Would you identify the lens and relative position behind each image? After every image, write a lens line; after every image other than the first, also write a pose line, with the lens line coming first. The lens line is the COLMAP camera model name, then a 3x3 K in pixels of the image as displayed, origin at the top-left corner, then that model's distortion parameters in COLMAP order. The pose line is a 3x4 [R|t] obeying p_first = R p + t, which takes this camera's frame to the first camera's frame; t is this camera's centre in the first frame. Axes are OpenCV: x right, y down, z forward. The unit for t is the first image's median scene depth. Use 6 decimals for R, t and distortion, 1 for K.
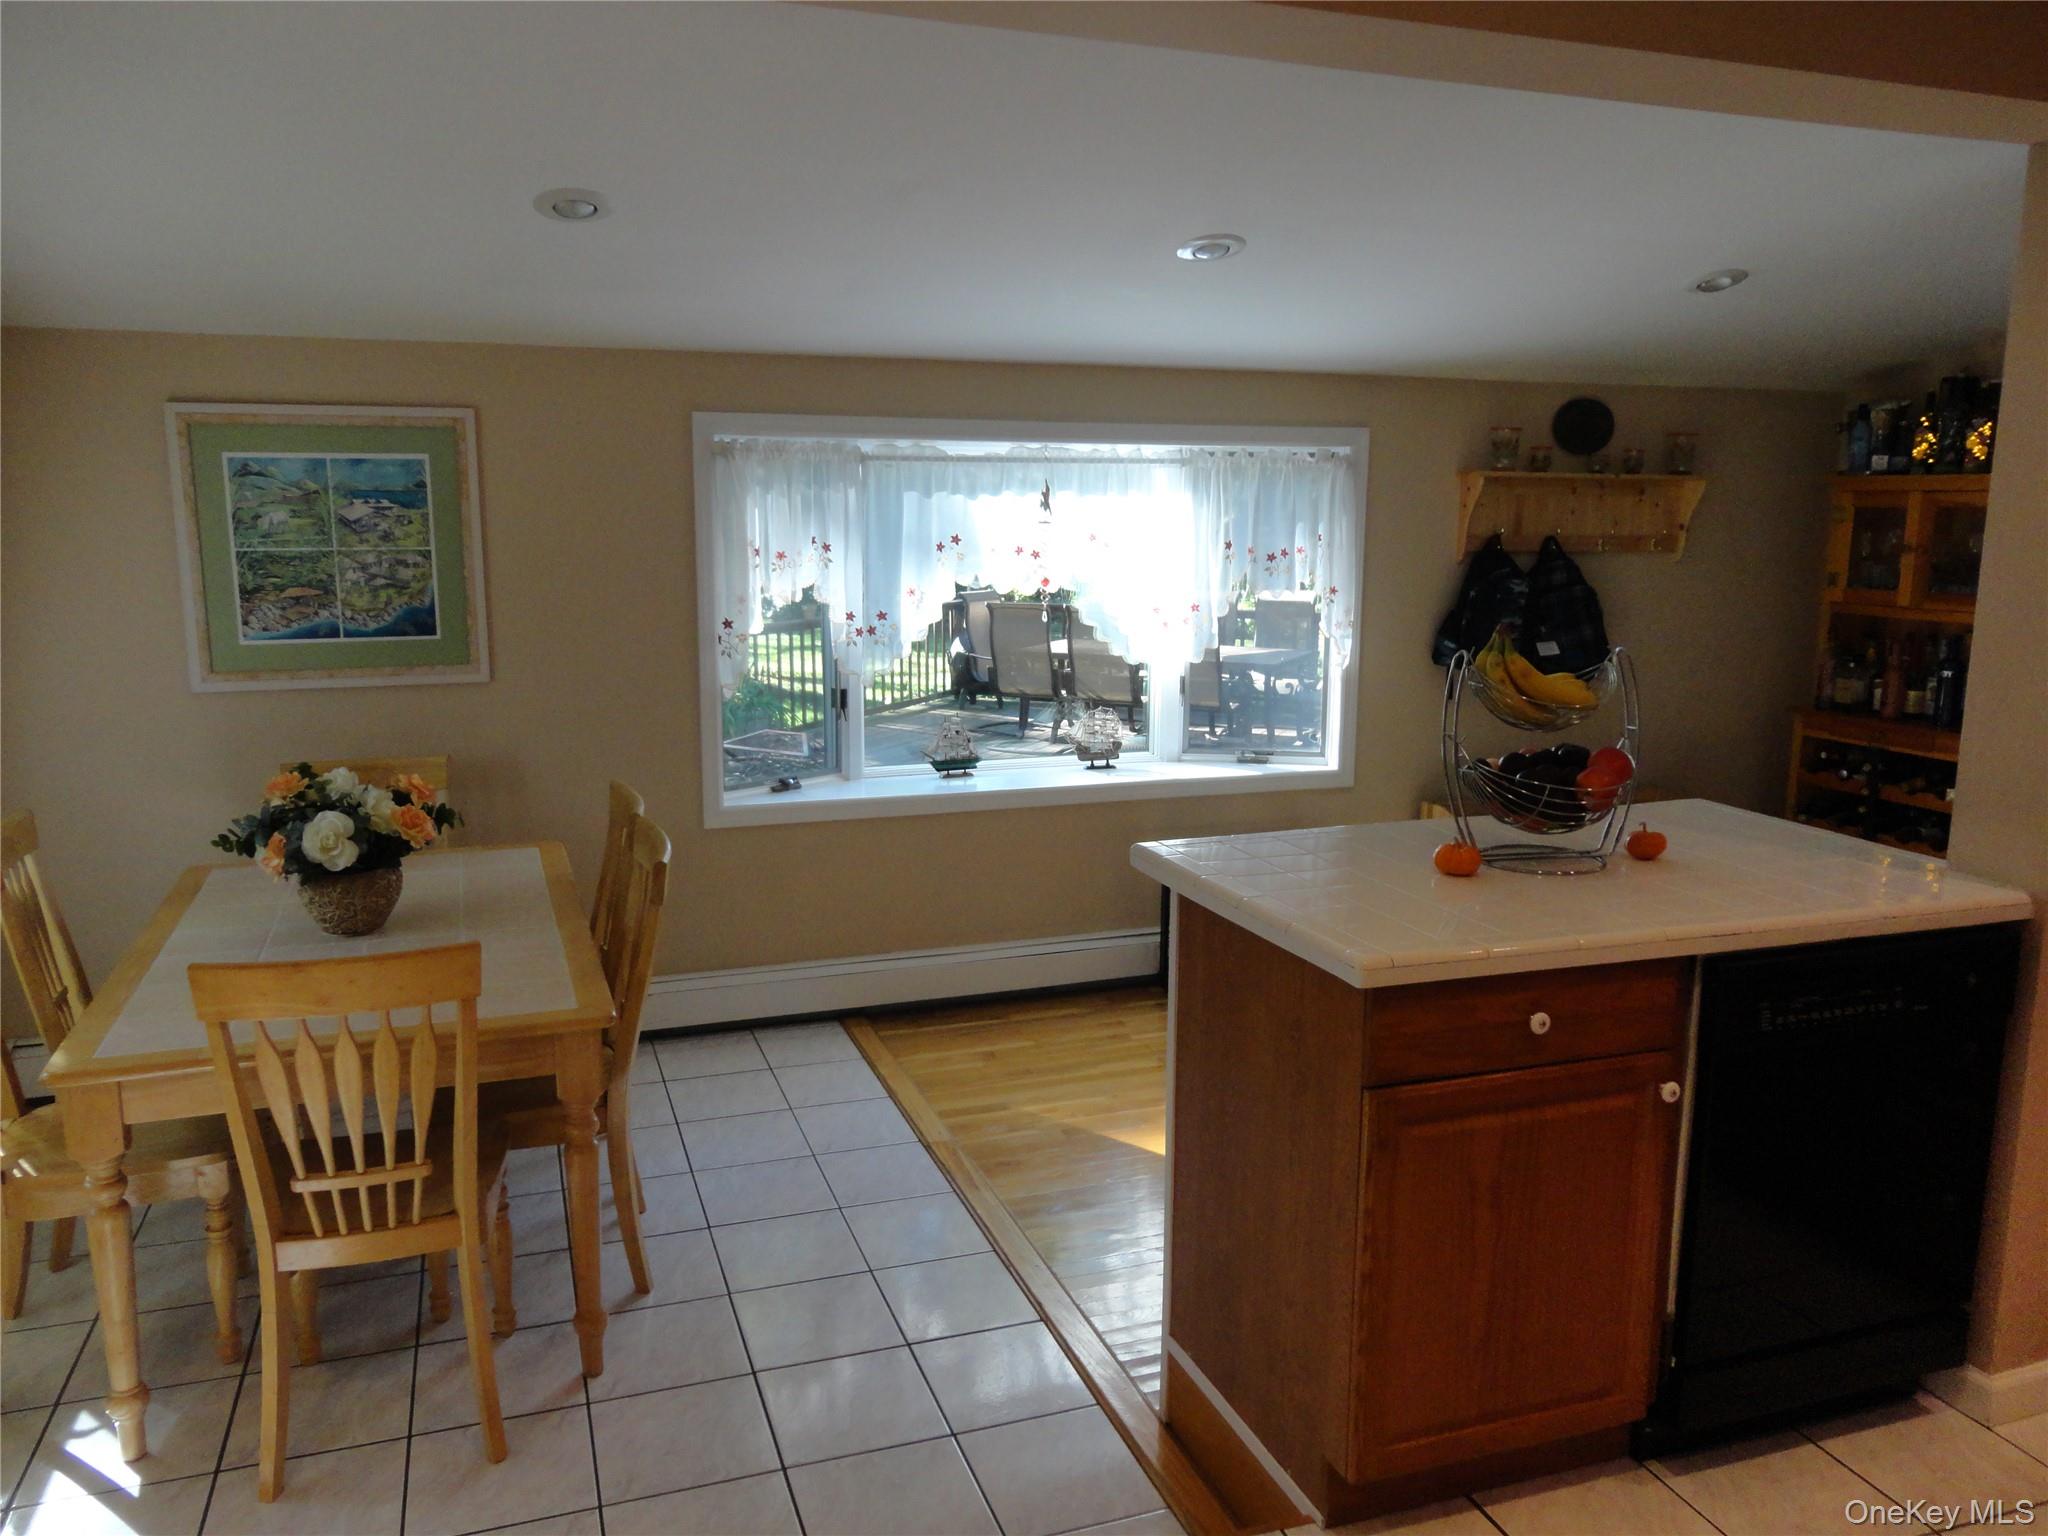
lens RADIAL K [[1511.7, 0, 1013.7], [0, 1511.7, 767.2], [0, 0, 1]] dist [-0.009010, 0.015315]
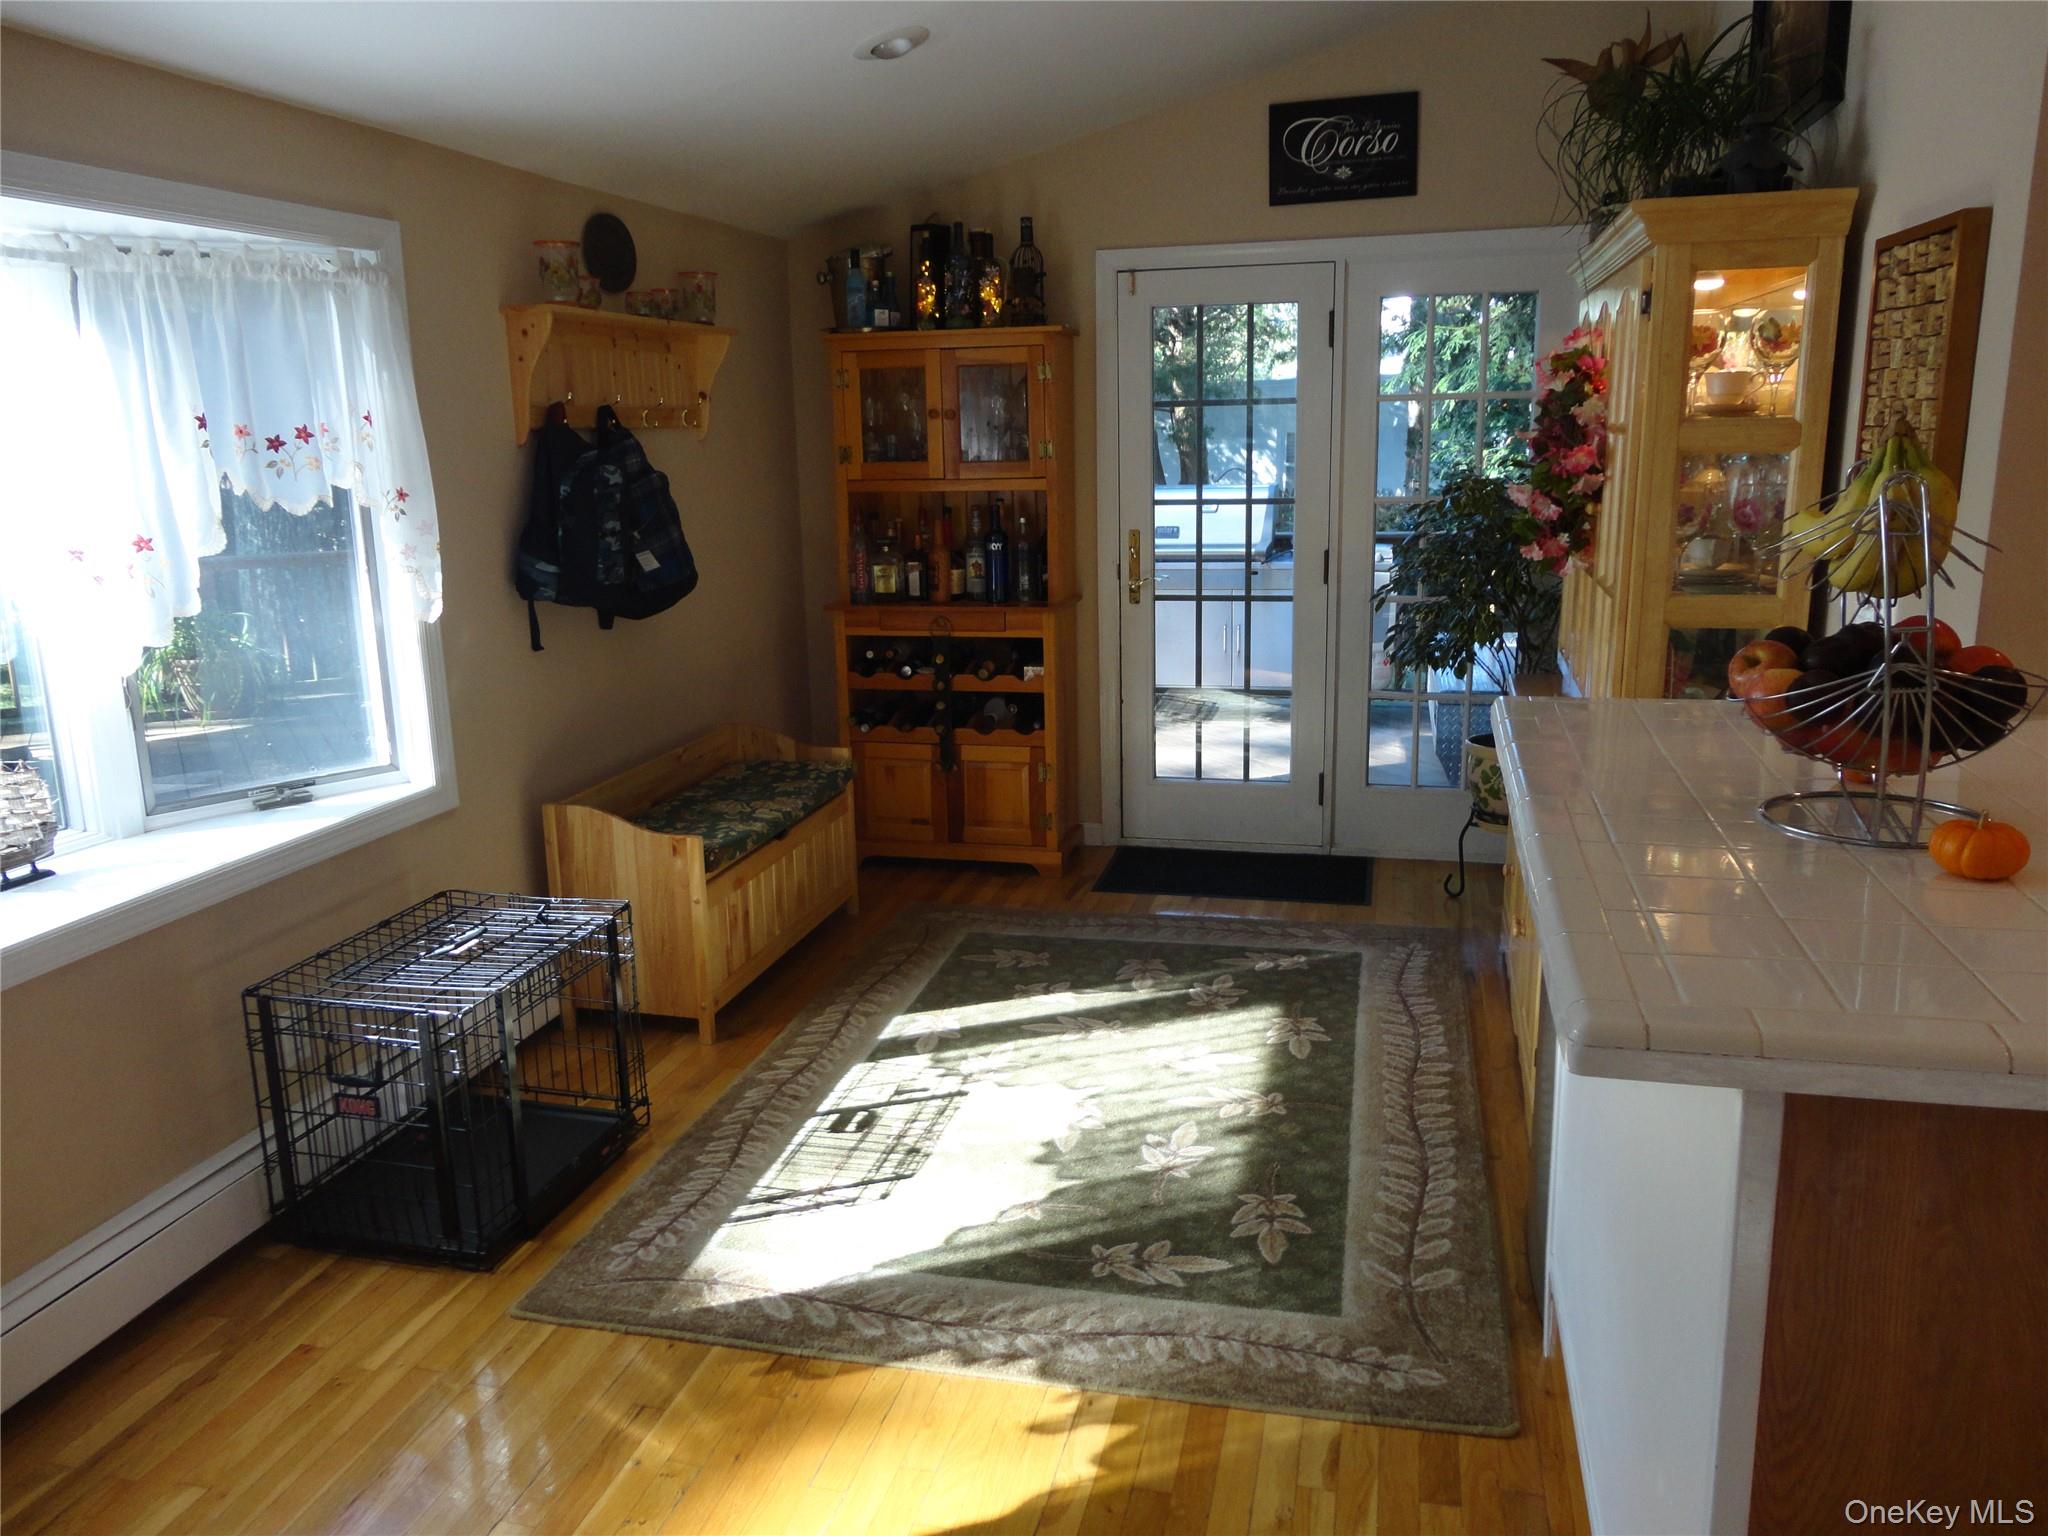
lens RADIAL K [[1511.7, 0, 1006.6], [0, 1511.7, 770.9], [0, 0, 1]] dist [-0.009010, 0.015315]
pose [[0.558627, -0.203452, 0.804079, -0.156967], [0.169602, 0.976984, 0.129372, -0.045705], [-0.811894, 0.064102, 0.580275, 0.458754]]
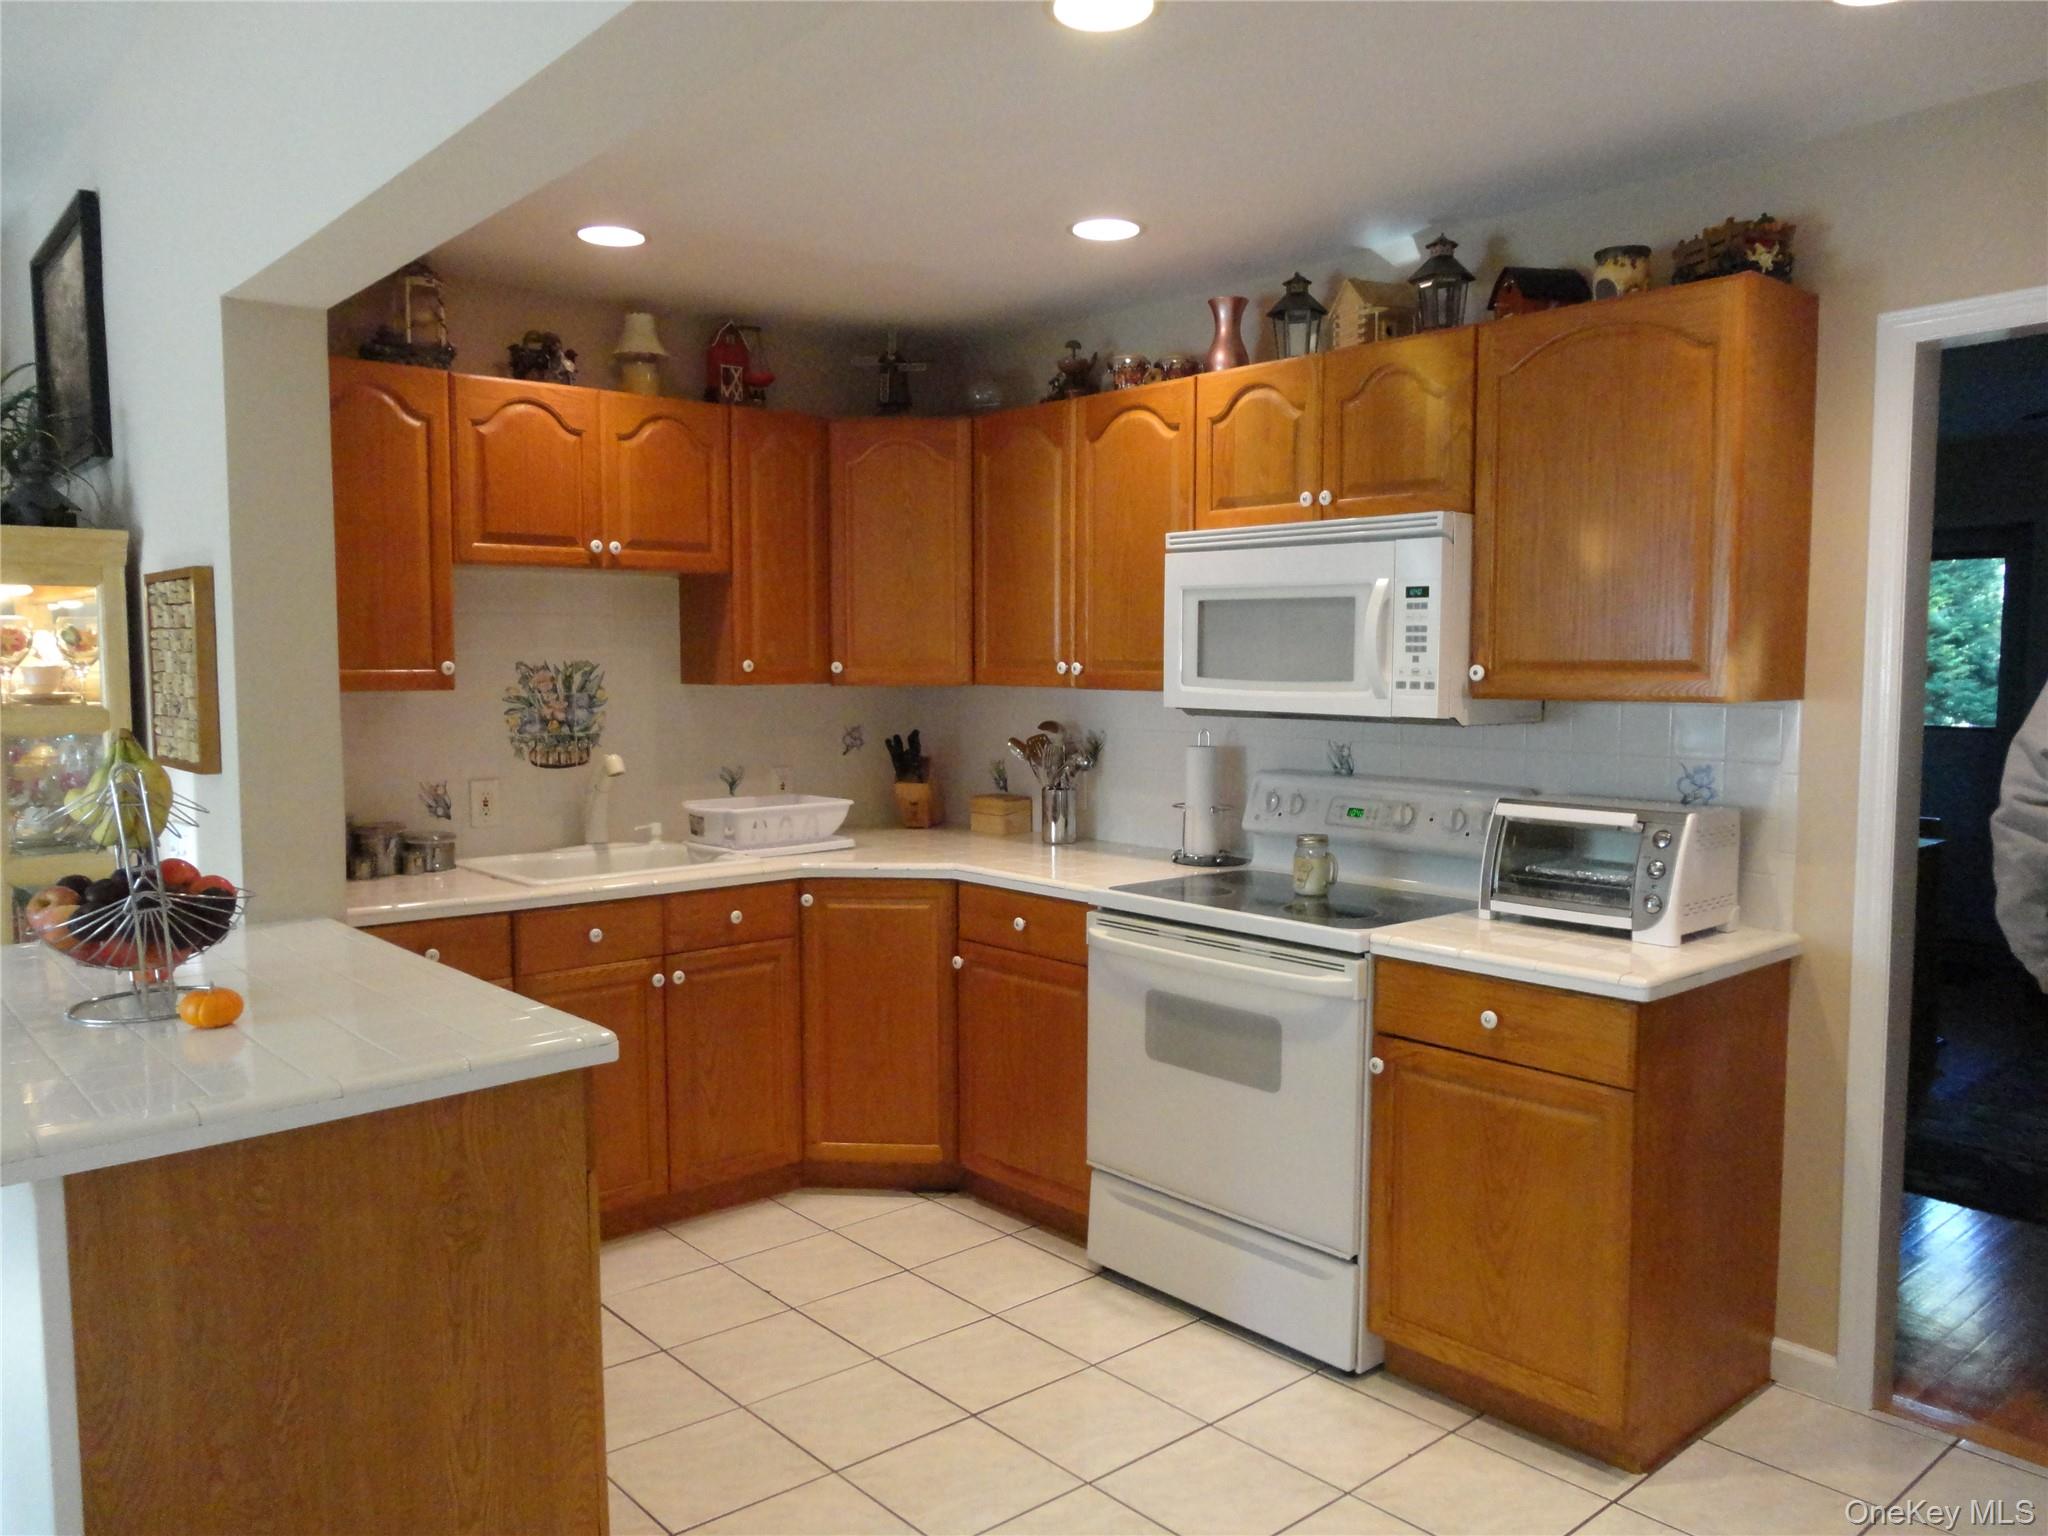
lens RADIAL K [[1511.7, 0, 1006.0], [0, 1511.7, 771.5], [0, 0, 1]] dist [-0.009010, 0.015315]
pose [[-0.364411, -0.075060, 0.928208, -0.294035], [0.163409, 0.976127, 0.143088, -0.053138], [-0.916789, 0.203821, -0.343446, 0.407105]]
